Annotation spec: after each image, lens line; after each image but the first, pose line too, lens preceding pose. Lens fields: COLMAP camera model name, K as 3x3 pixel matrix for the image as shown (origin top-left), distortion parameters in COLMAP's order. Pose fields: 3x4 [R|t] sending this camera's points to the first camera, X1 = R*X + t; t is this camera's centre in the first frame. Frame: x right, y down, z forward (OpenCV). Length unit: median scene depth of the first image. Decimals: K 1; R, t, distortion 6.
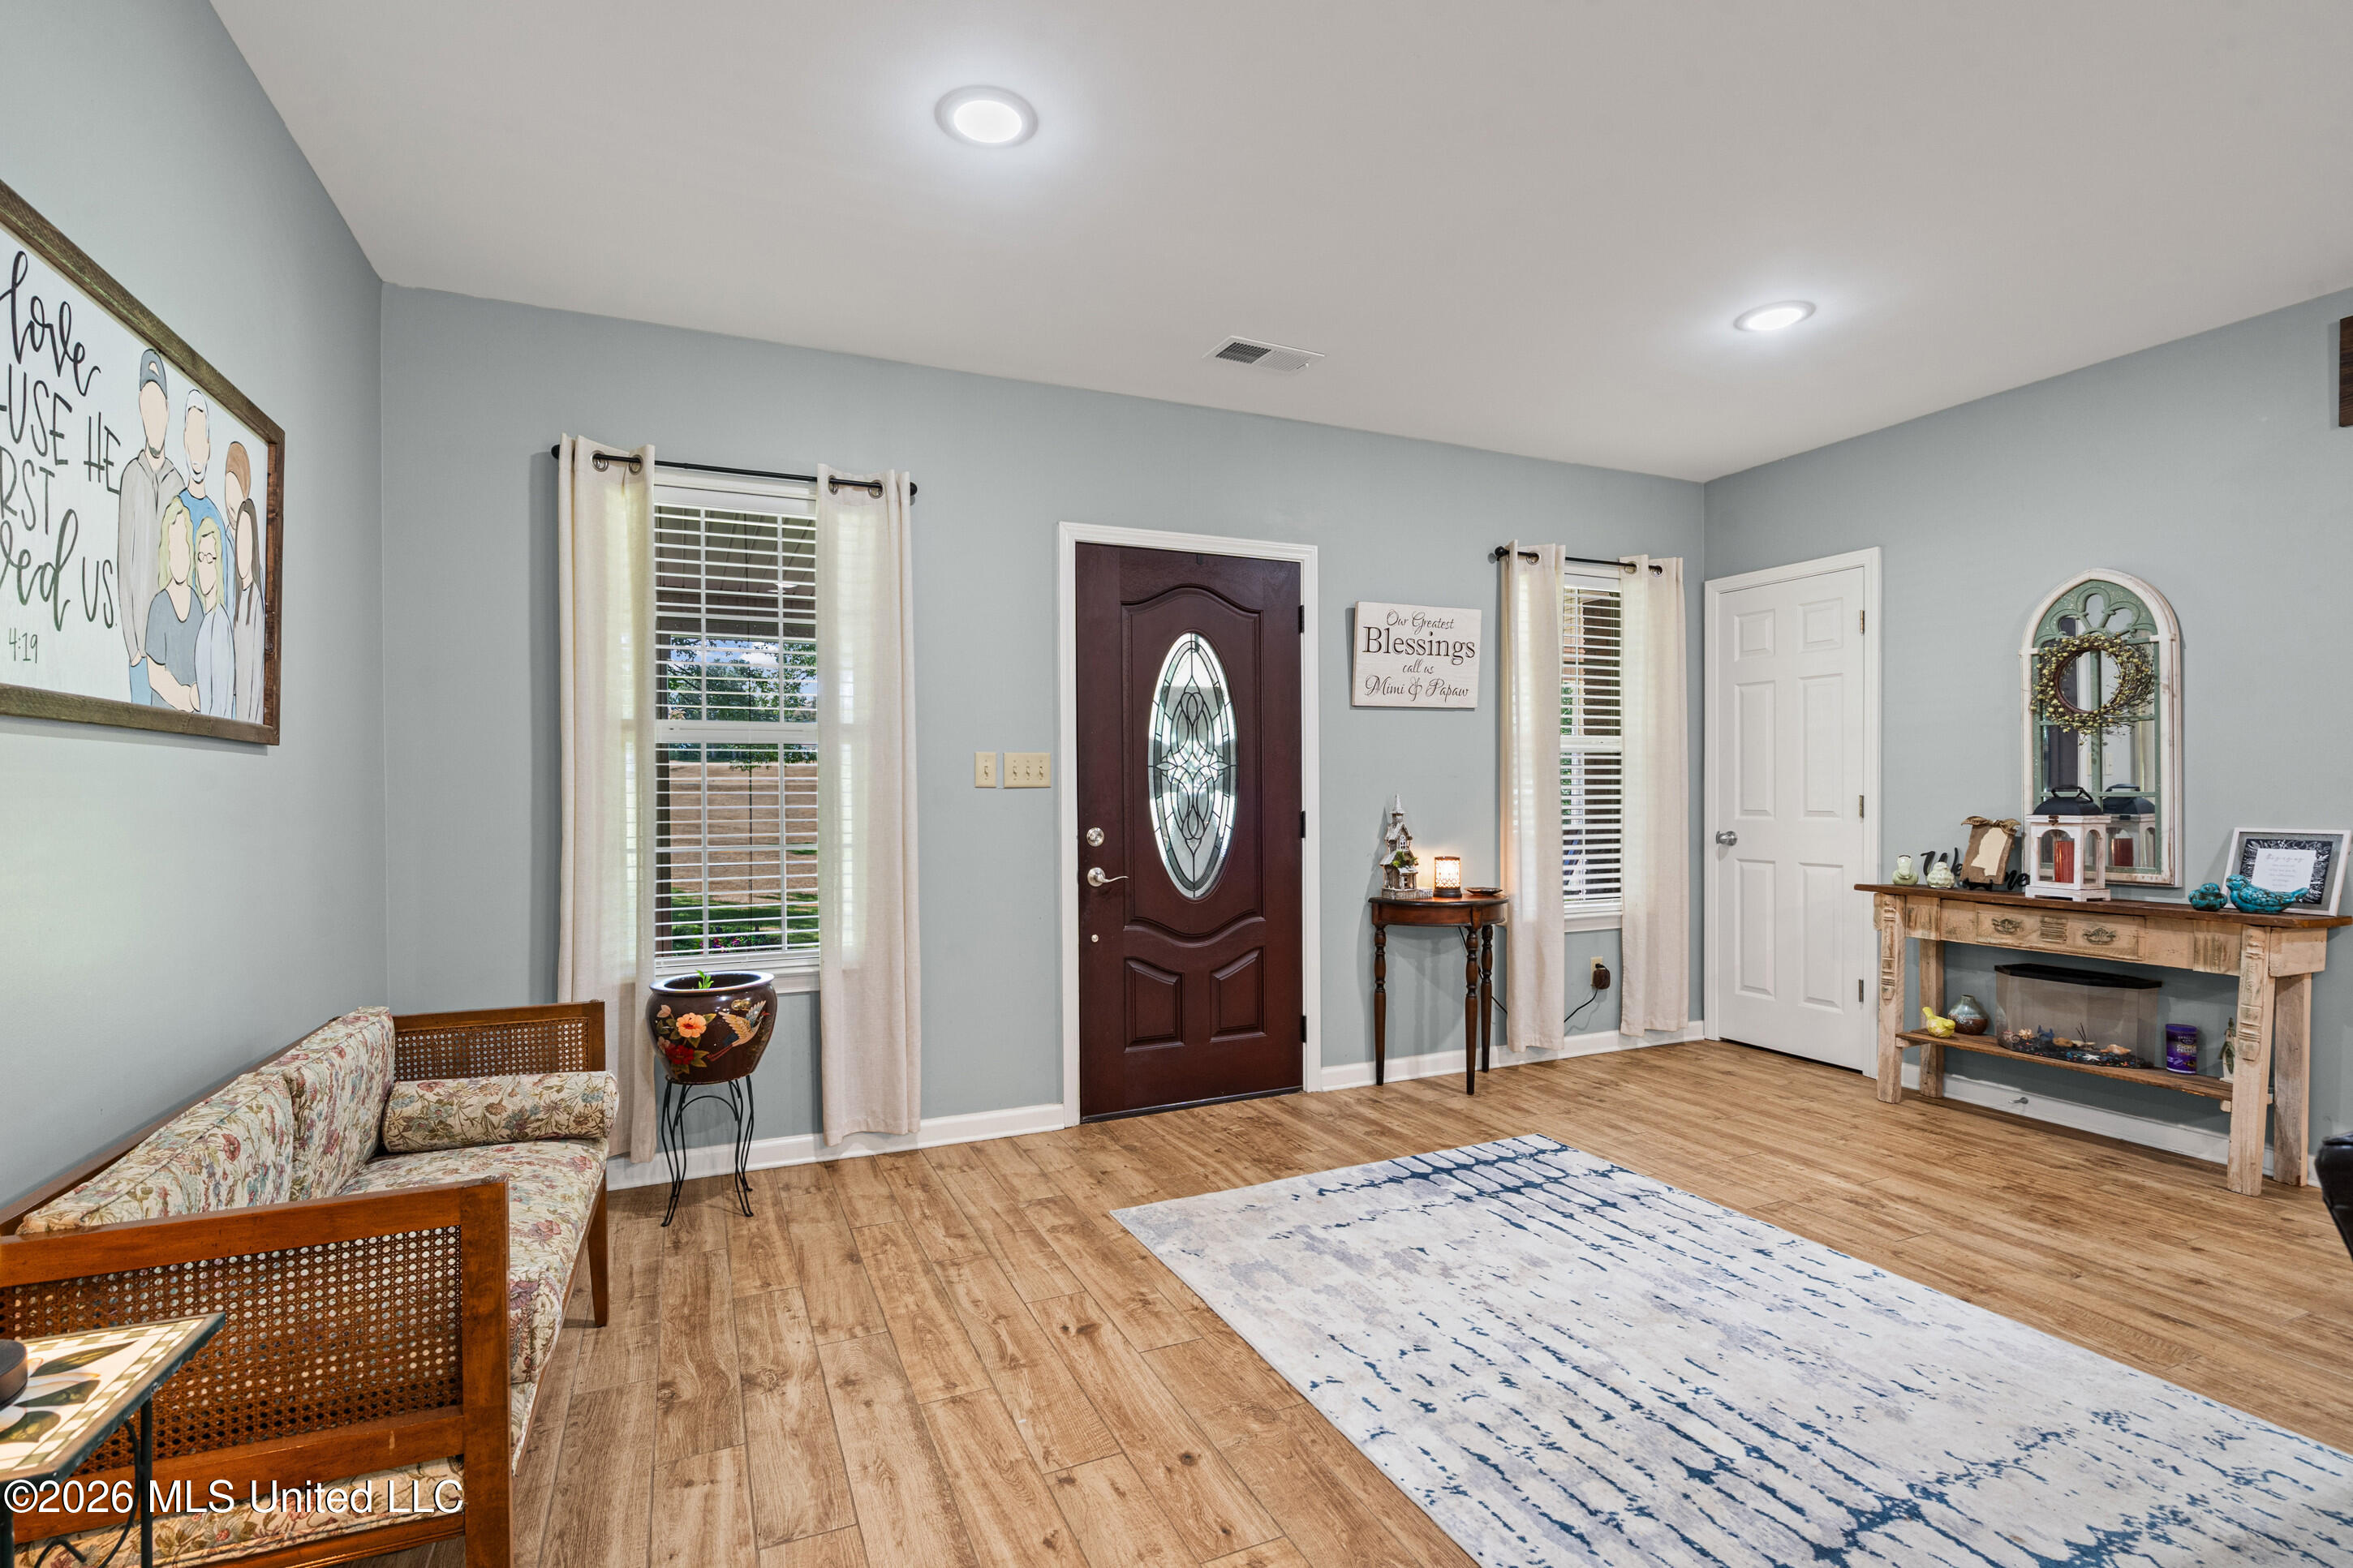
lens RADIAL K [[1078.2, 0, 1164.4], [0, 1078.2, 789.6], [0, 0, 1]] dist [-0.002379, -0.000723]
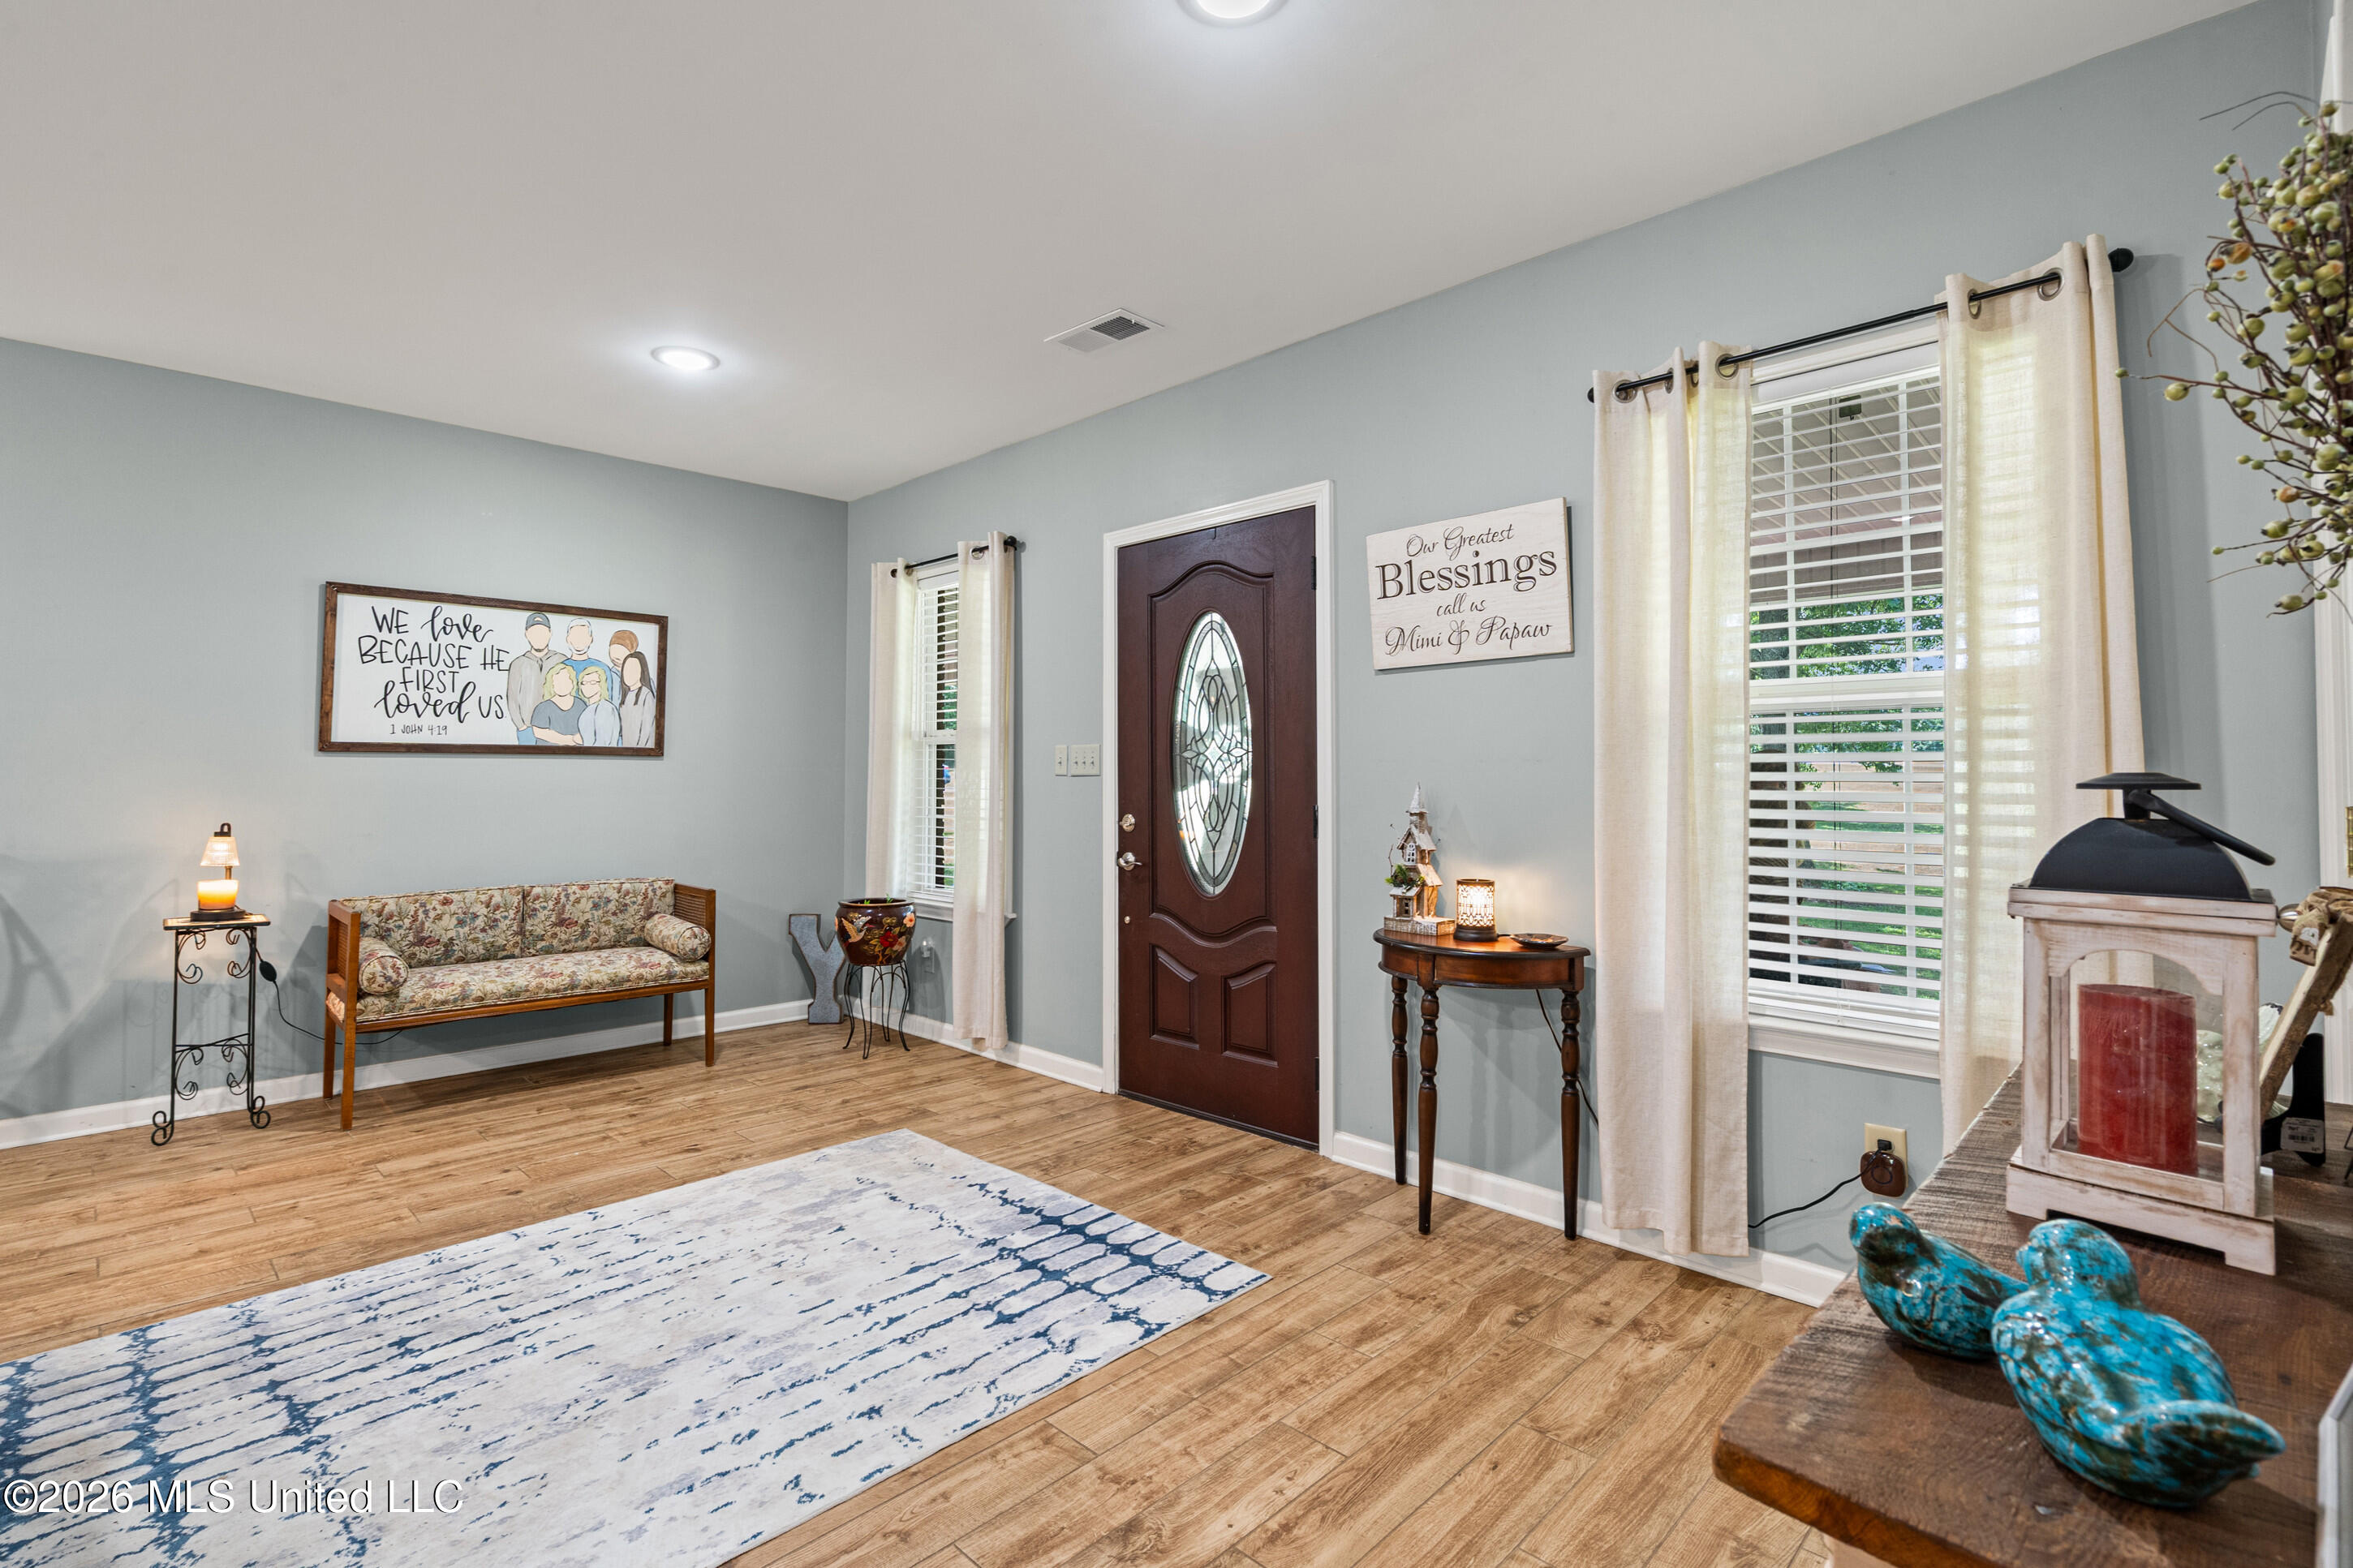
lens RADIAL K [[1078.2, 0, 1126.7], [0, 1078.2, 735.6], [0, 0, 1]] dist [-0.002379, -0.000723]
pose [[0.354822, -0.031460, -0.934404, 1.996916], [-0.002527, 0.999398, -0.034608, -0.010424], [0.934930, 0.014641, 0.354529, 1.356653]]
